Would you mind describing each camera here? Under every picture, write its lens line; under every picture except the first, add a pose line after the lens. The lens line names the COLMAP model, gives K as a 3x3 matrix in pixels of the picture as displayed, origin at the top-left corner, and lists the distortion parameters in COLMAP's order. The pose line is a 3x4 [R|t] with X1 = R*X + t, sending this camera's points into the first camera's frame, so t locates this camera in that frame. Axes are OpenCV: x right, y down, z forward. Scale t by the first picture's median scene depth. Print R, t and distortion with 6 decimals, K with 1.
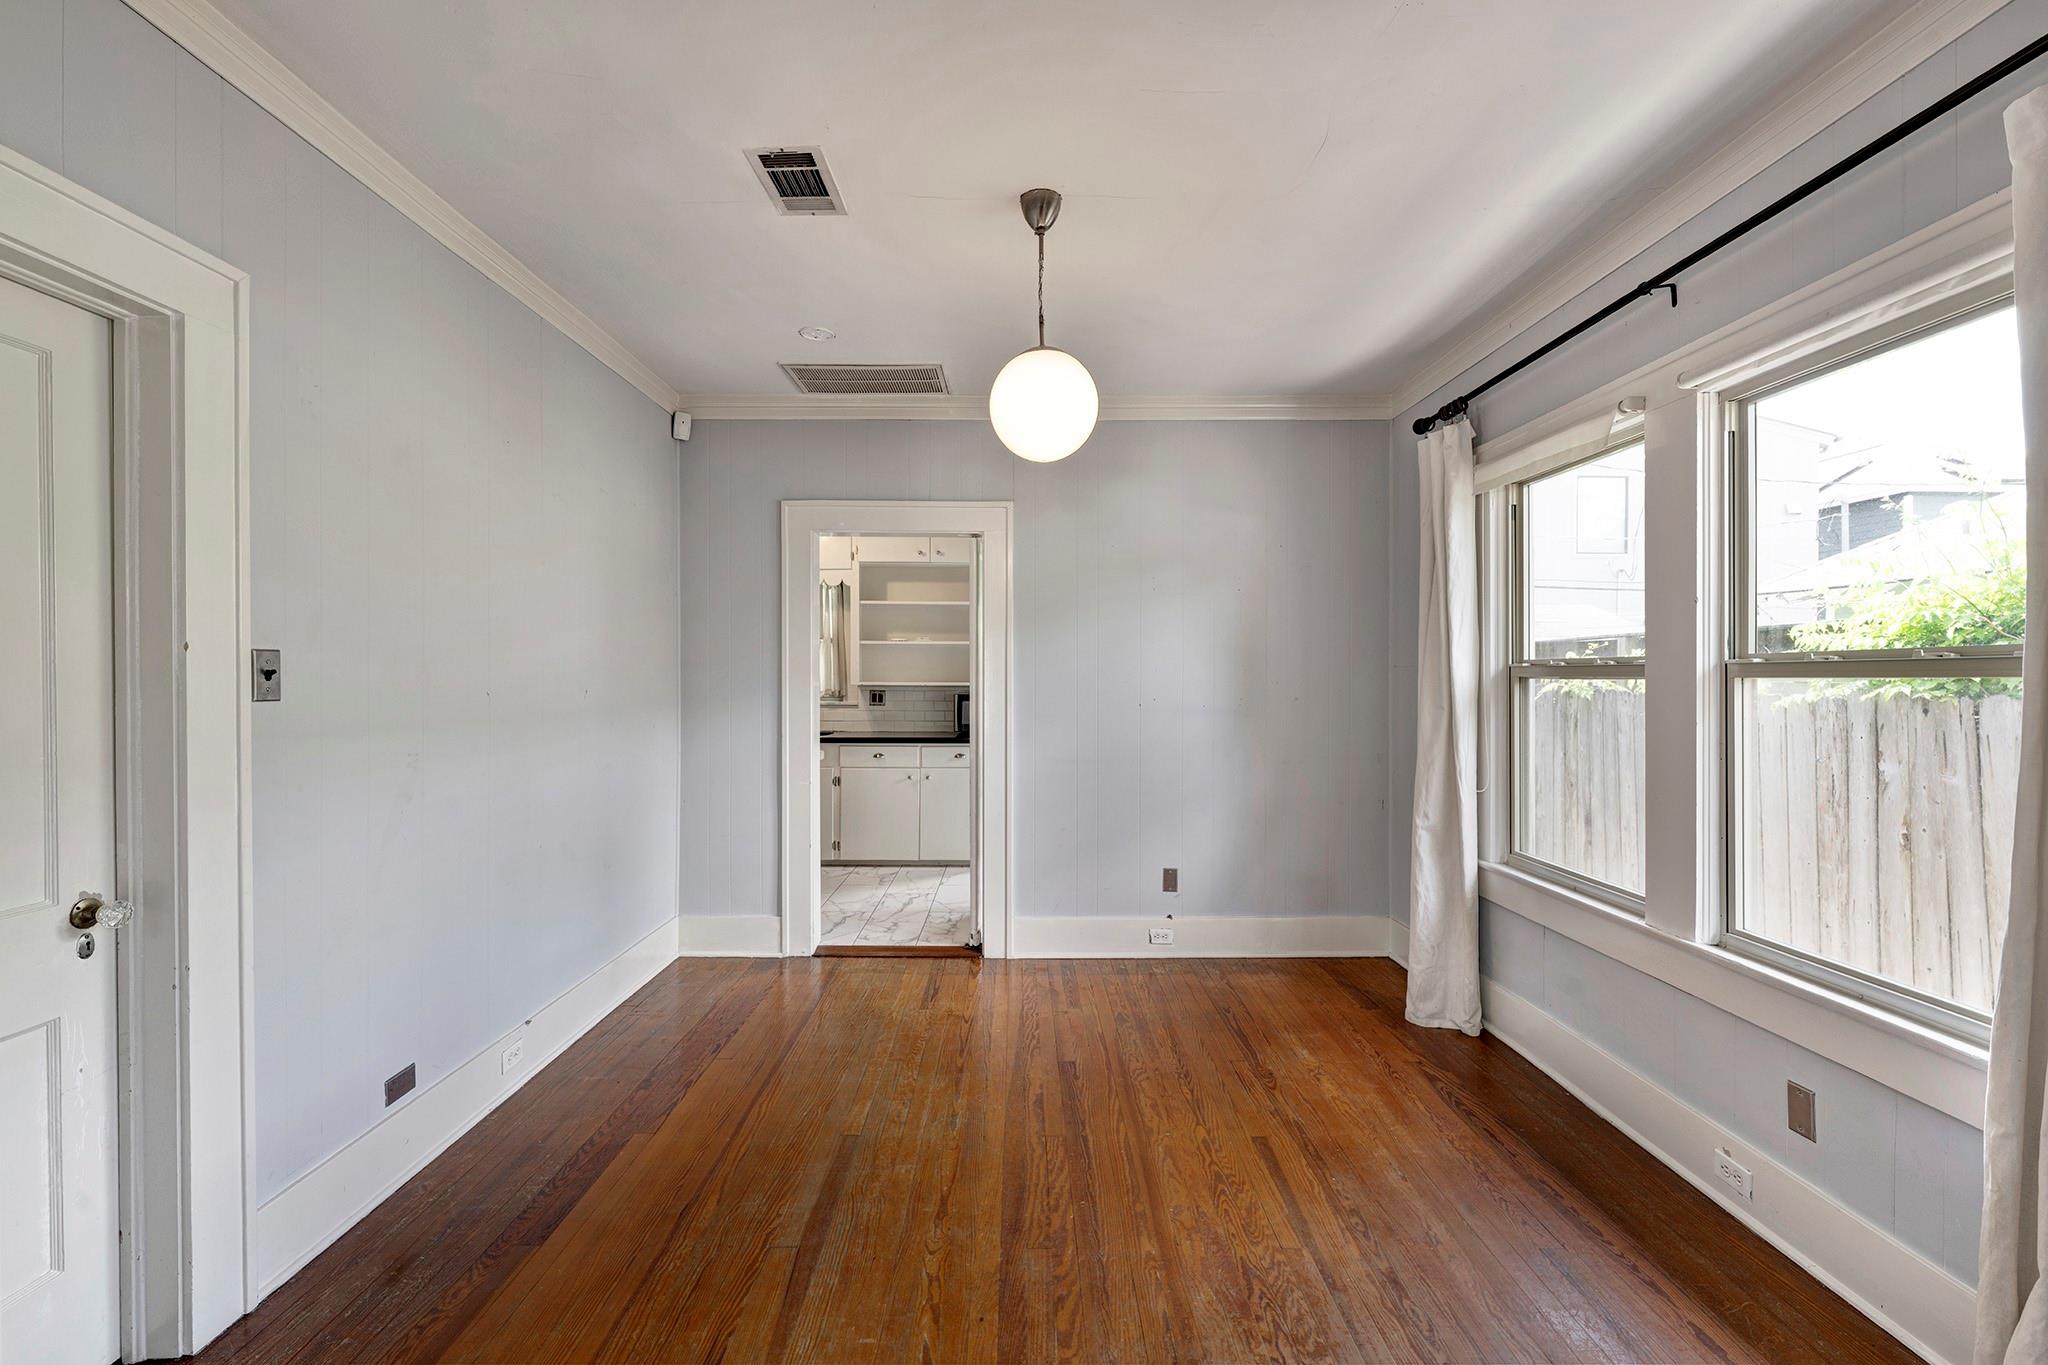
lens RADIAL K [[879.7, 0, 1024.0], [0, 879.7, 682.5], [0, 0, 1]] dist [-0.001198, -0.000179]
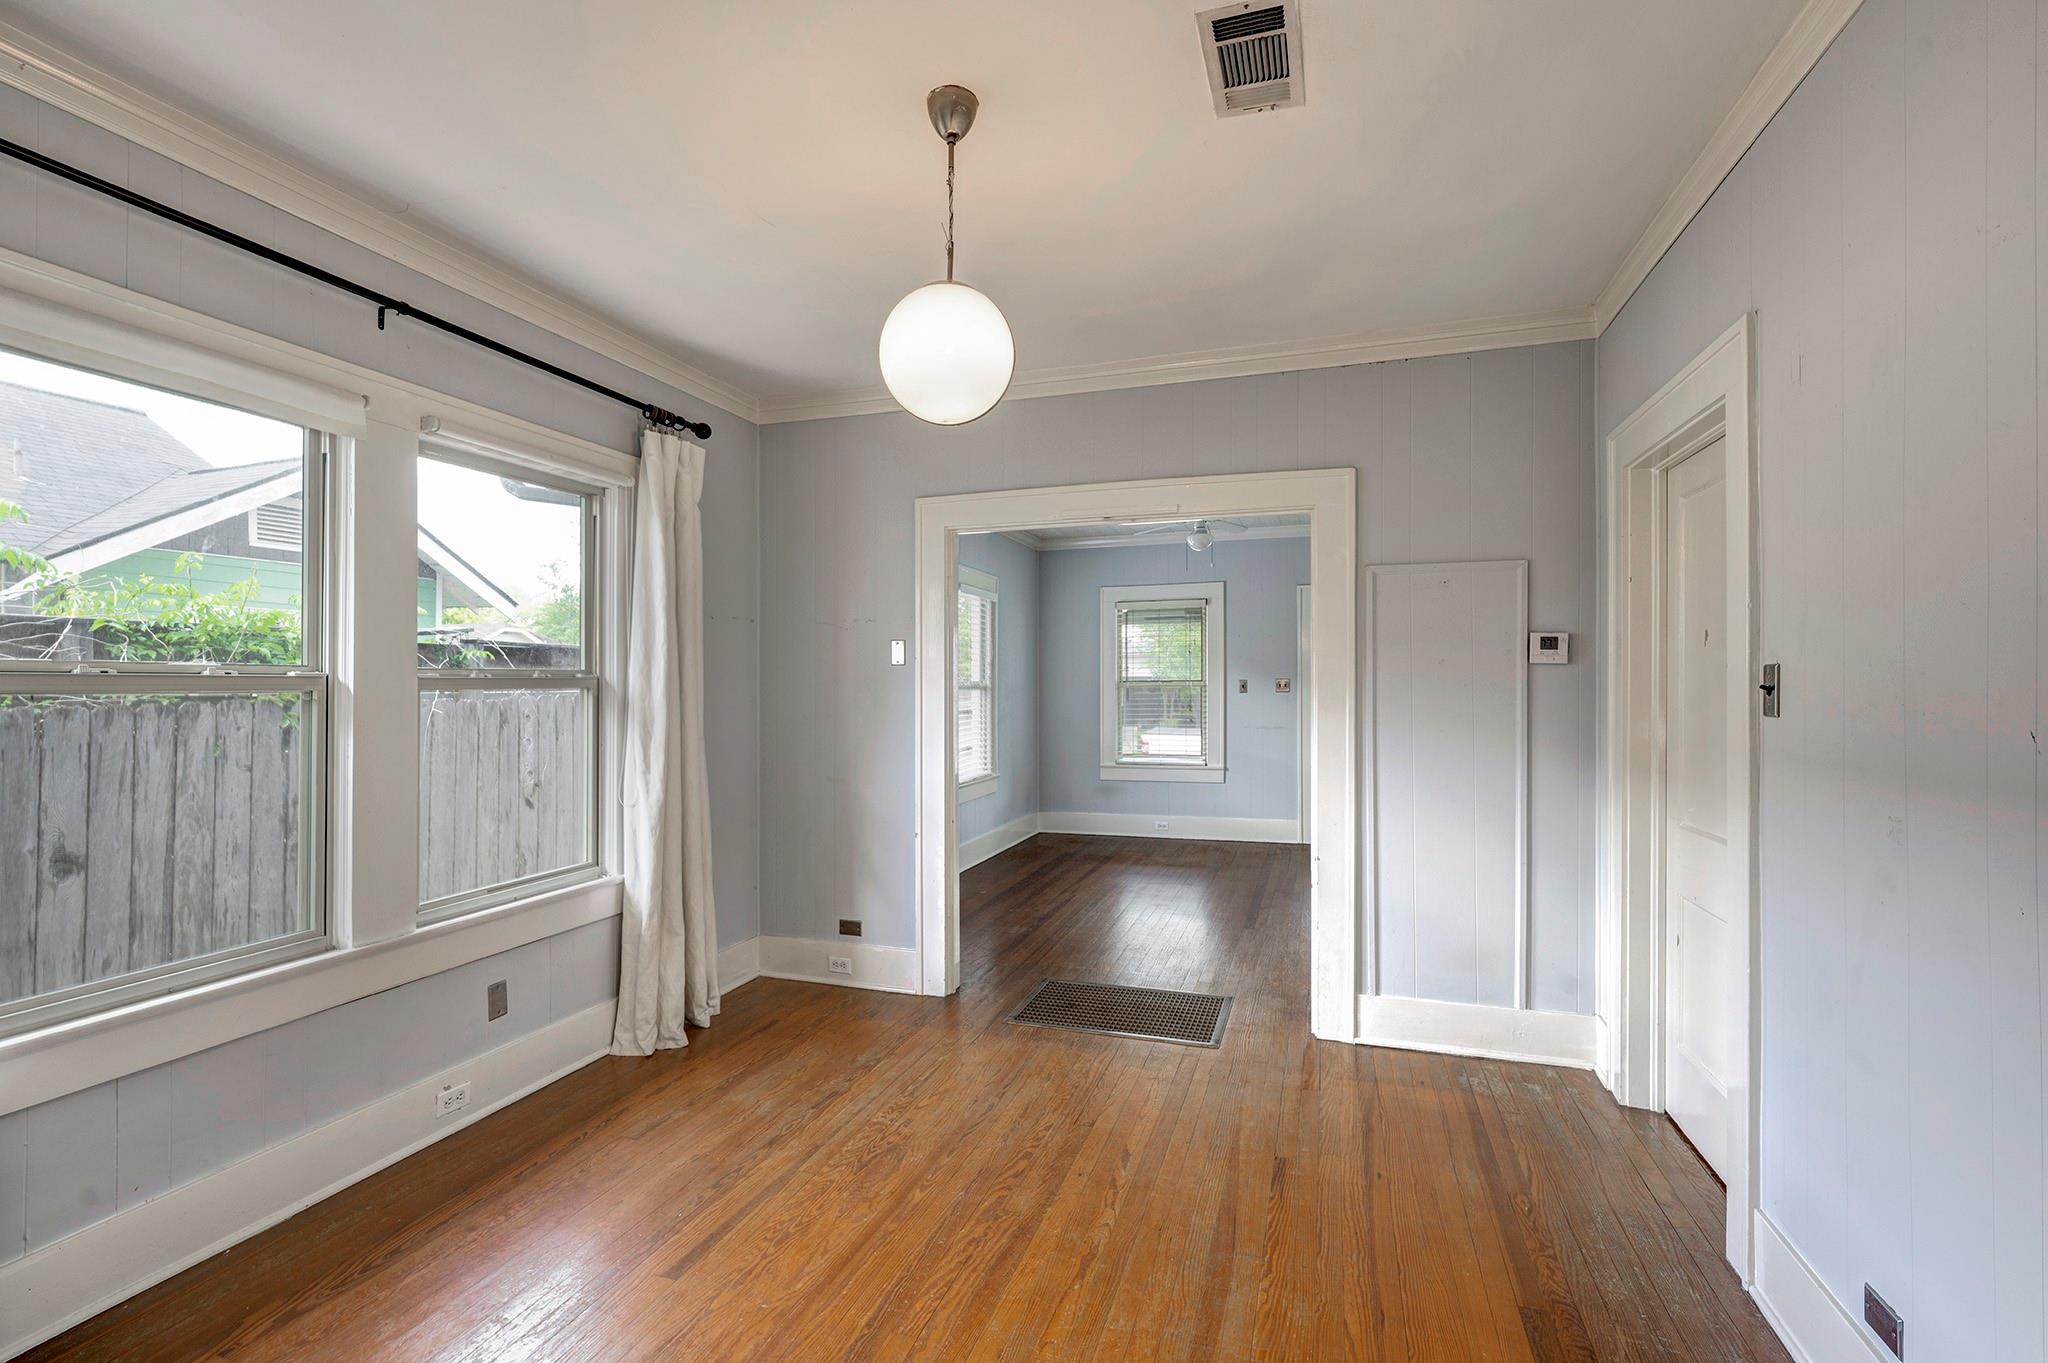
lens RADIAL K [[862.3, 0, 1024.0], [0, 862.3, 681.5], [0, 0, 1]] dist [0.000273, -0.000049]
pose [[-0.944377, 0.000356, 0.328865, -0.335784], [0.001831, 0.999990, 0.004175, -0.021085], [-0.328860, 0.004545, -0.944368, 1.908145]]
